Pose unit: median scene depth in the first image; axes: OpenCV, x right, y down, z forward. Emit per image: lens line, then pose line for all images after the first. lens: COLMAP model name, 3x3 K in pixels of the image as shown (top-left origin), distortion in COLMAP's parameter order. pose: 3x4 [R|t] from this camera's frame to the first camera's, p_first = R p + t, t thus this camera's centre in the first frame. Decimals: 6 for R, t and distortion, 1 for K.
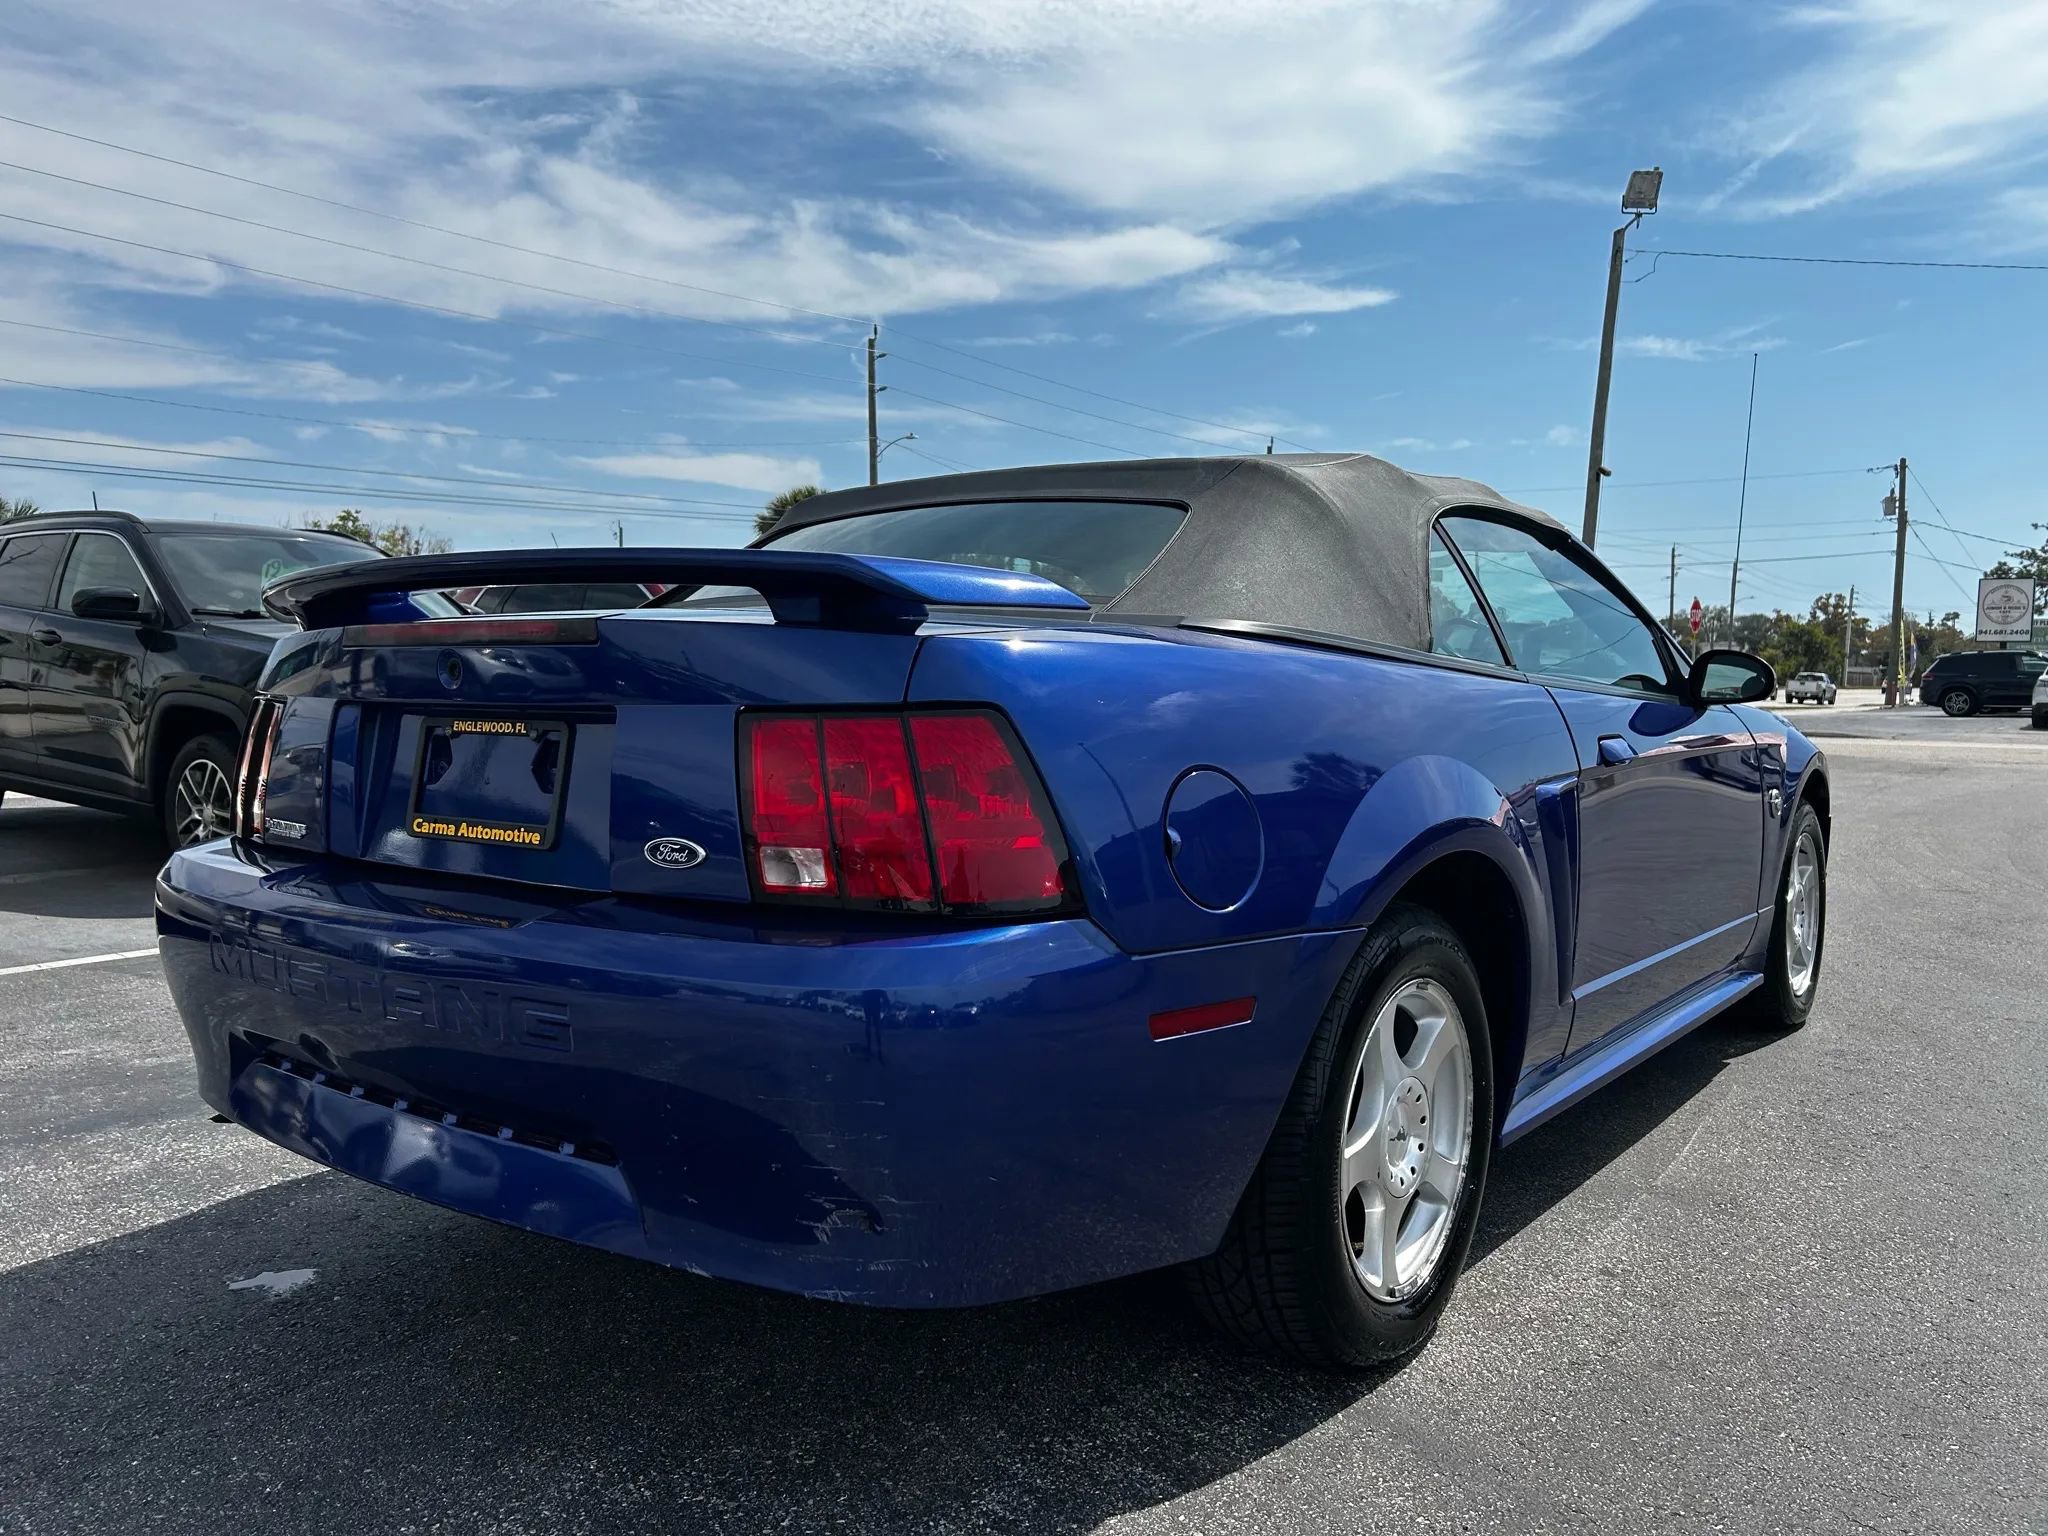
lens RADIAL K [[1543.0, 0, 1019.5], [0, 1543.0, 782.8], [0, 0, 1]] dist [0.038062, -0.034450]
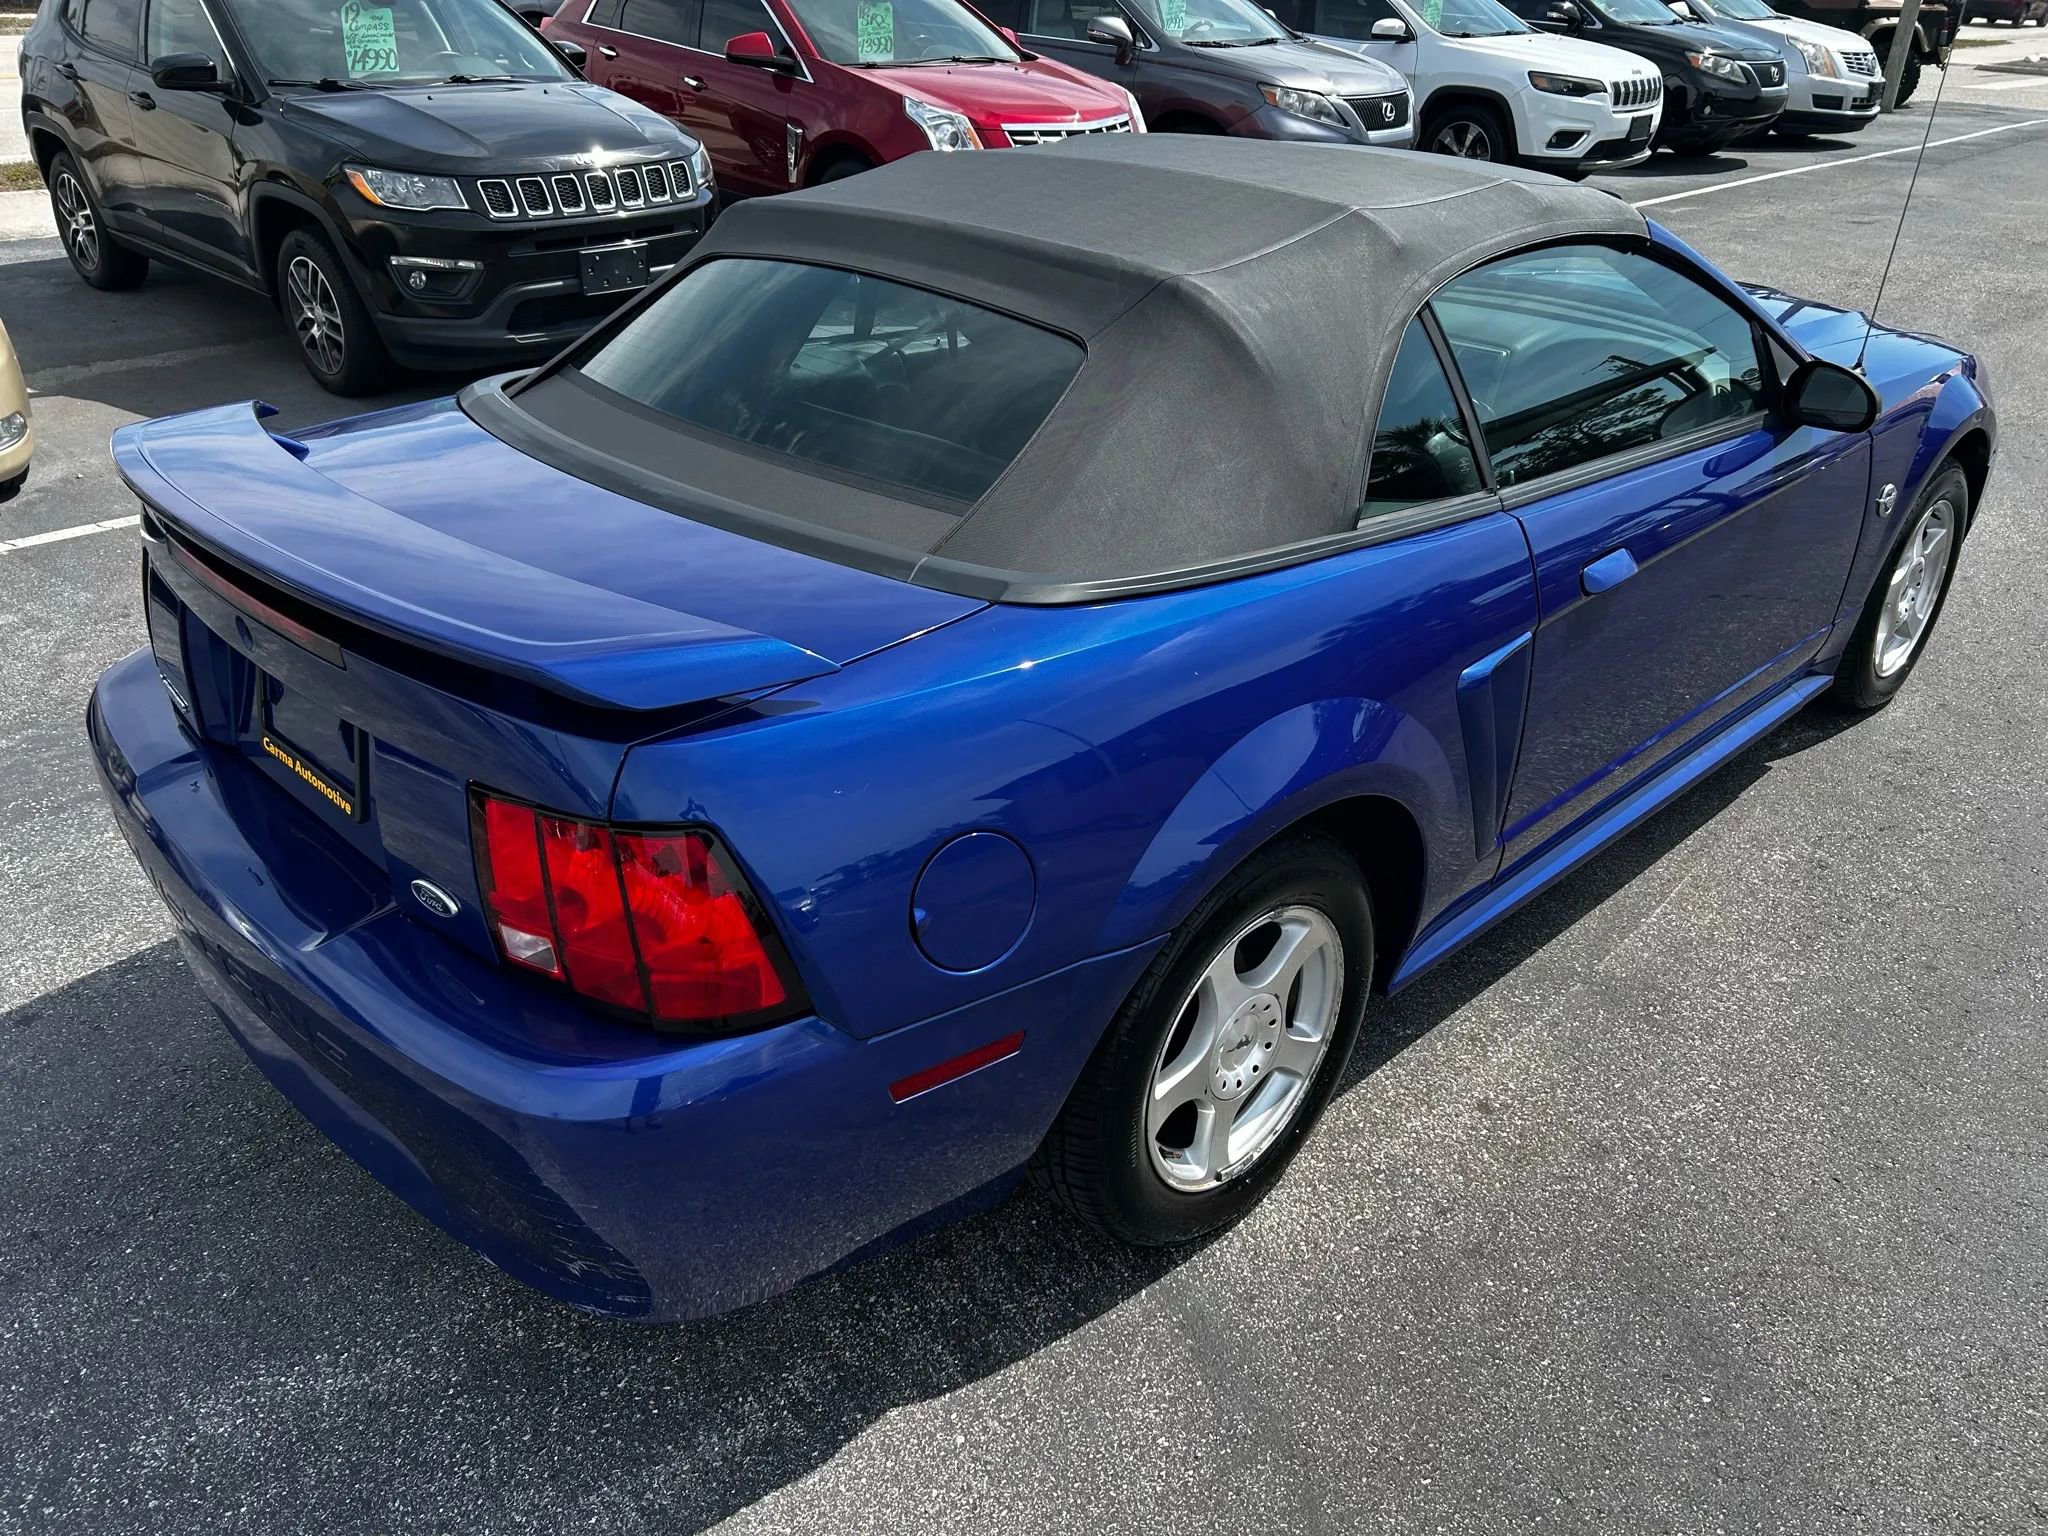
lens RADIAL K [[1543.0, 0, 1024.4], [0, 1543.0, 773.9], [0, 0, 1]] dist [0.038062, -0.034450]
pose [[0.989821, 0.061379, -0.128402, 0.216405], [-0.004704, 0.915835, 0.401527, -0.333174], [0.142240, -0.396836, 0.906801, 0.122687]]
